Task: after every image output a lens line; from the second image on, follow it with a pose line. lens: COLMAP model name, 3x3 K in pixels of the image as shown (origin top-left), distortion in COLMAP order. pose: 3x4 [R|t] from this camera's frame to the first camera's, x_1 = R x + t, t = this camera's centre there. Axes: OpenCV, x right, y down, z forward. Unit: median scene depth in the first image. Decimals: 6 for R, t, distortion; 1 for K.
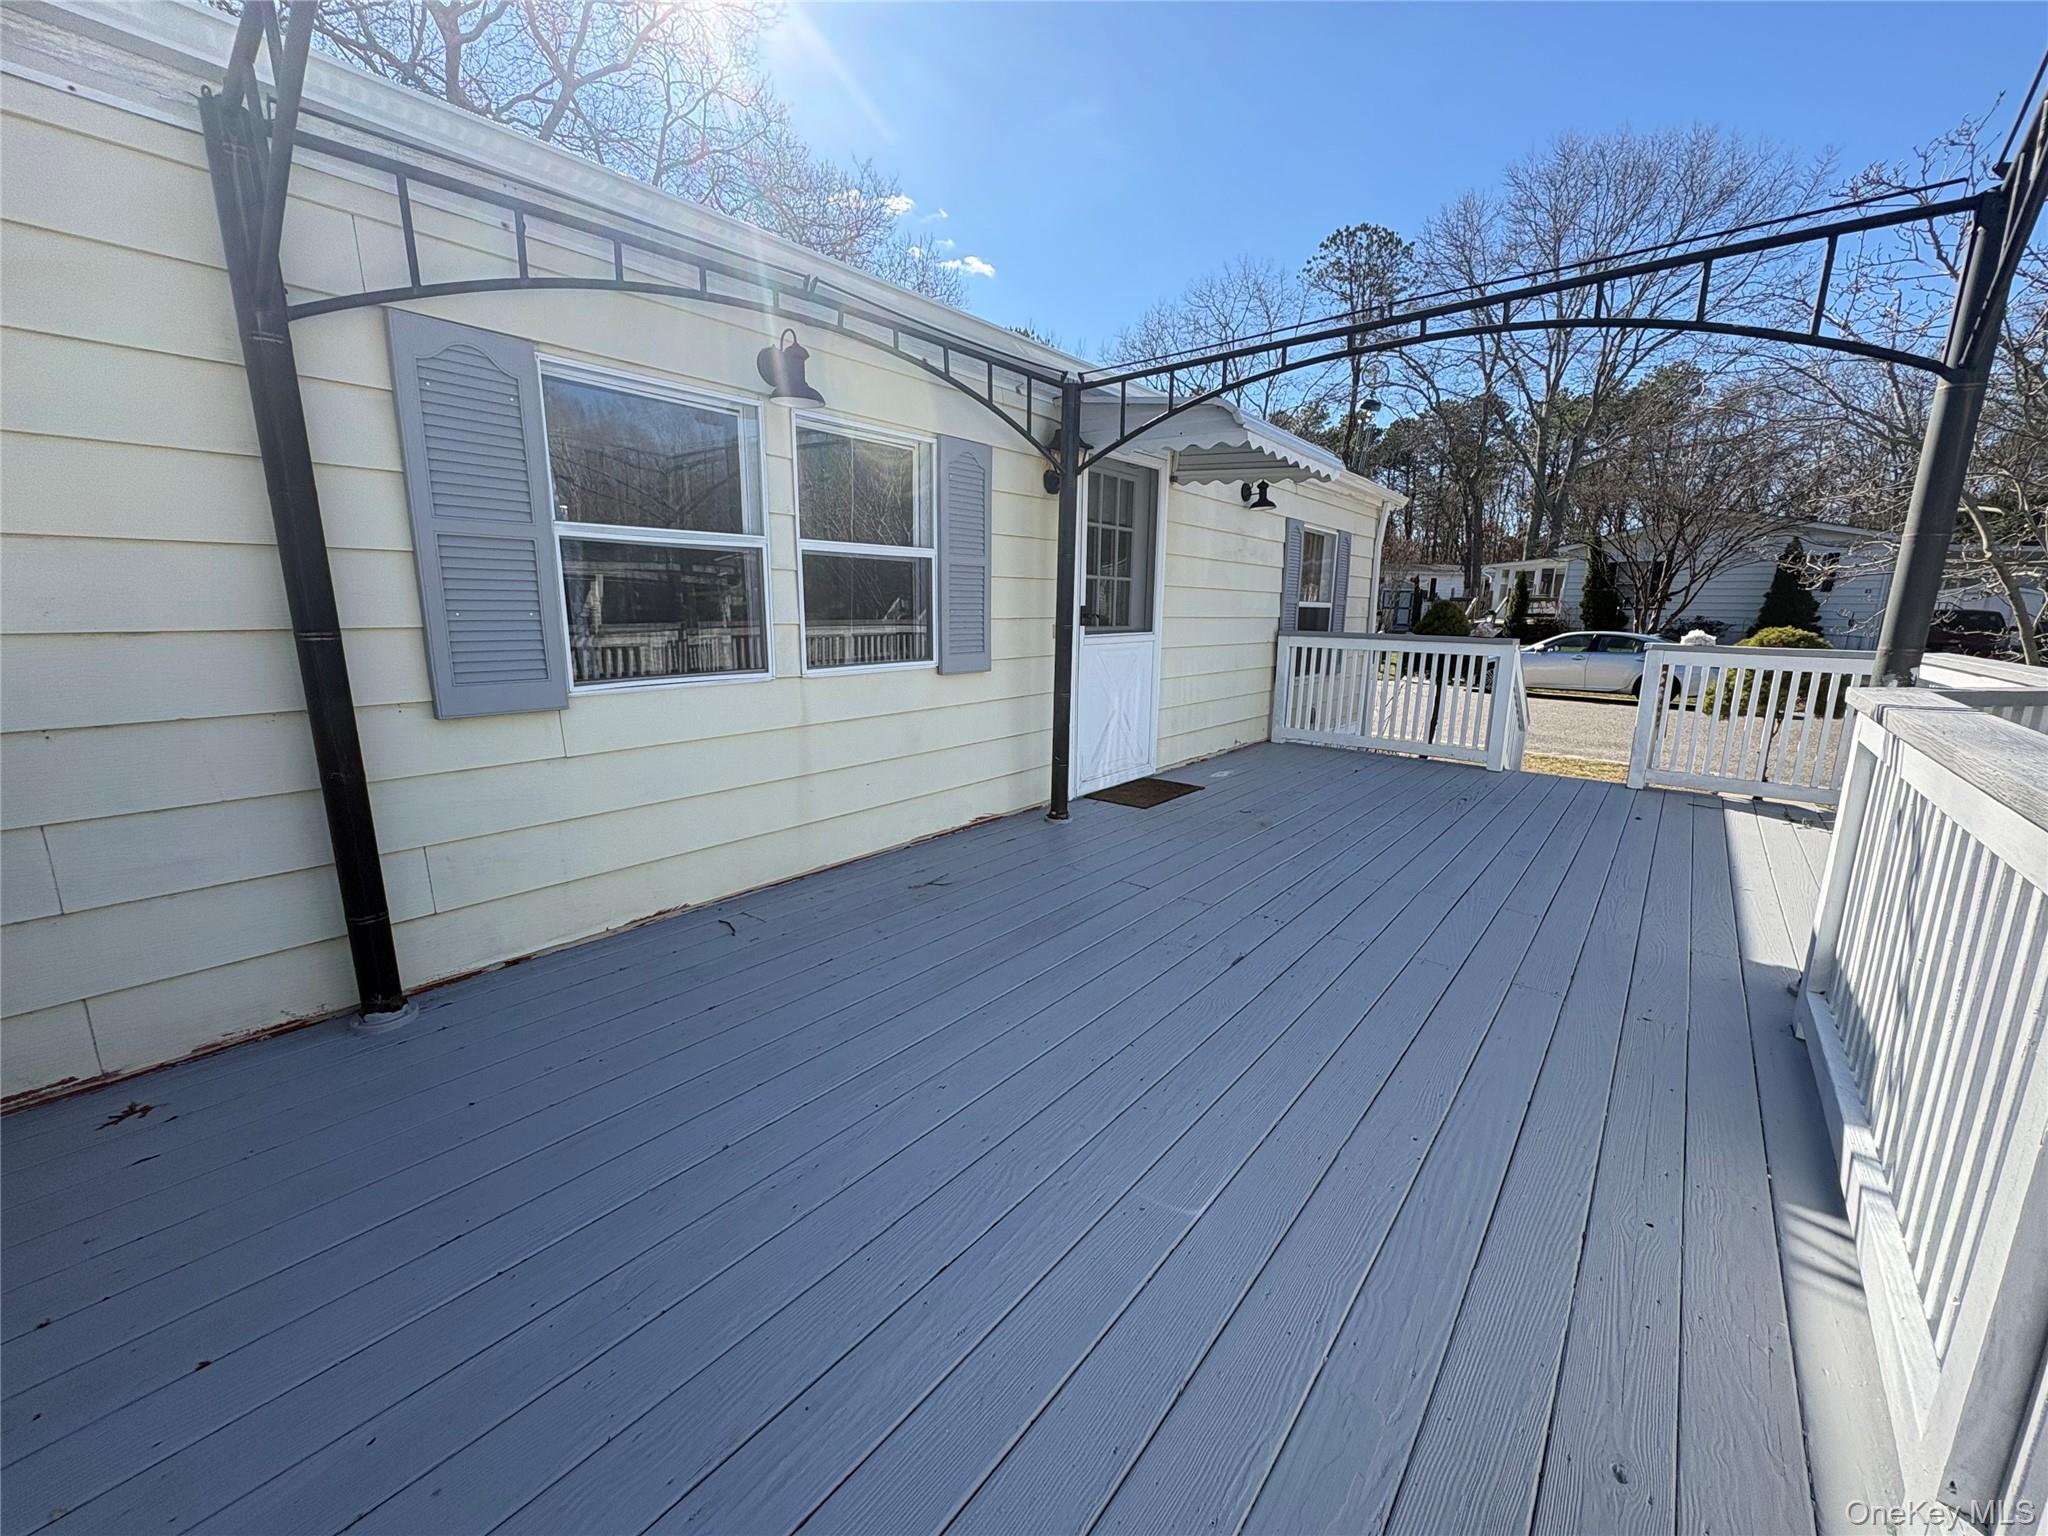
lens RADIAL K [[825.6, 0, 1024.2], [0, 825.6, 774.0], [0, 0, 1]] dist [0.000788, 0.000088]
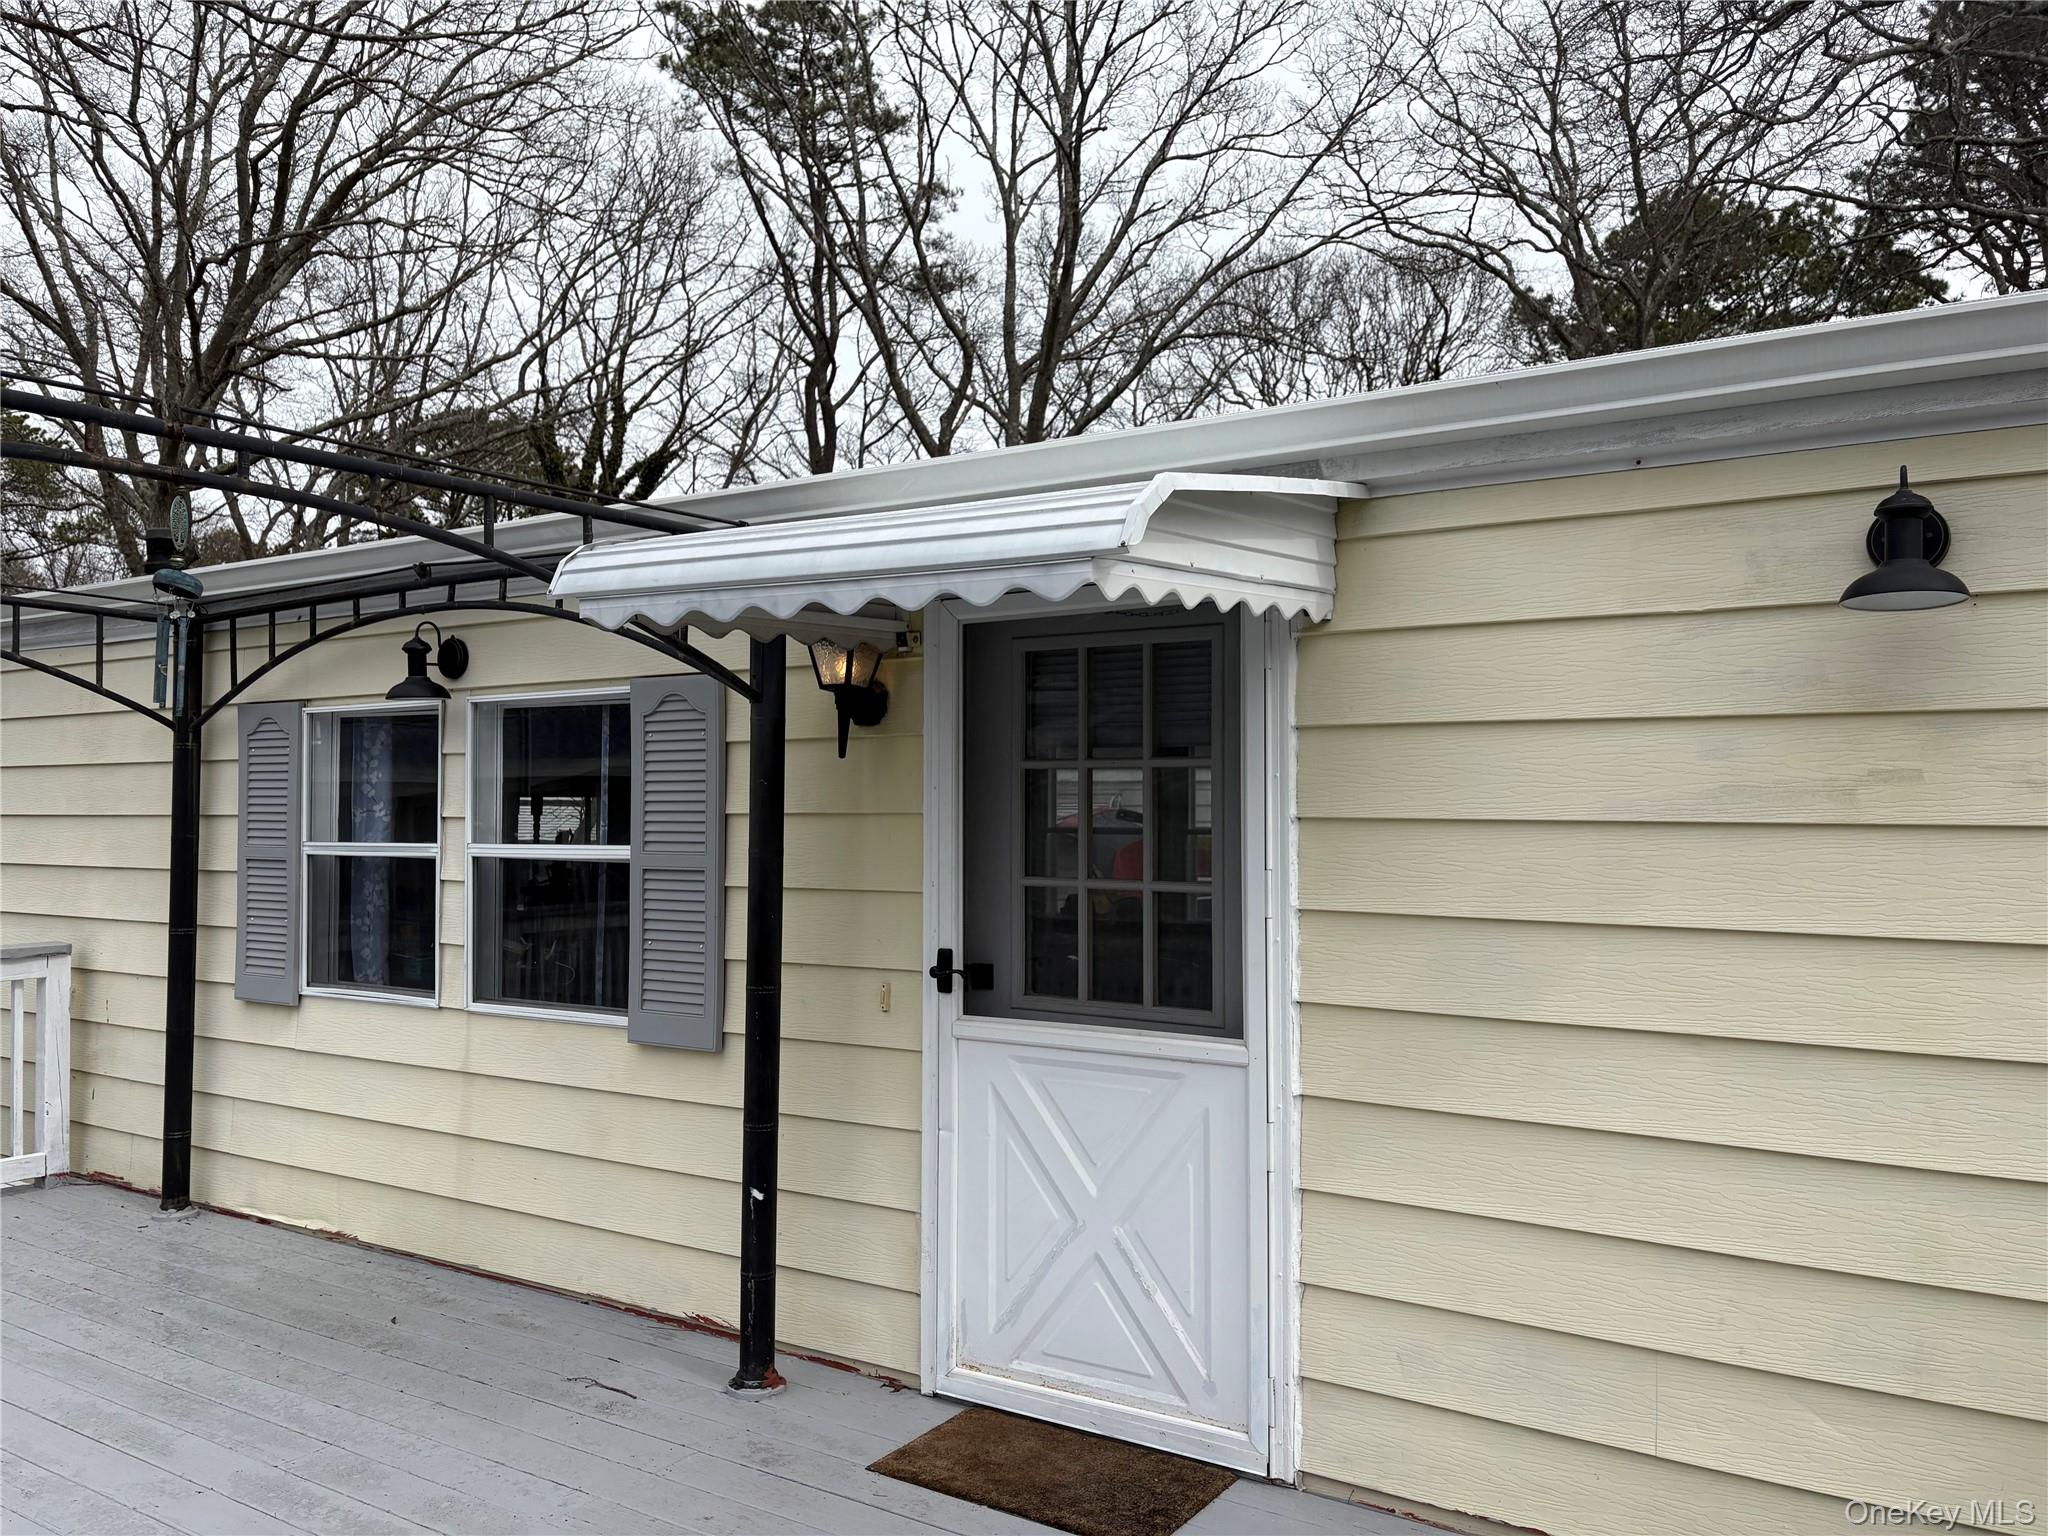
lens RADIAL K [[1536.7, 0, 1030.5], [0, 1536.7, 762.2], [0, 0, 1]] dist [0.001714, -0.001048]
pose [[0.162893, -0.077750, -0.983576, 1.248438], [-0.223753, 0.968006, -0.113575, -0.289074], [0.960937, 0.238578, 0.140284, 1.206016]]
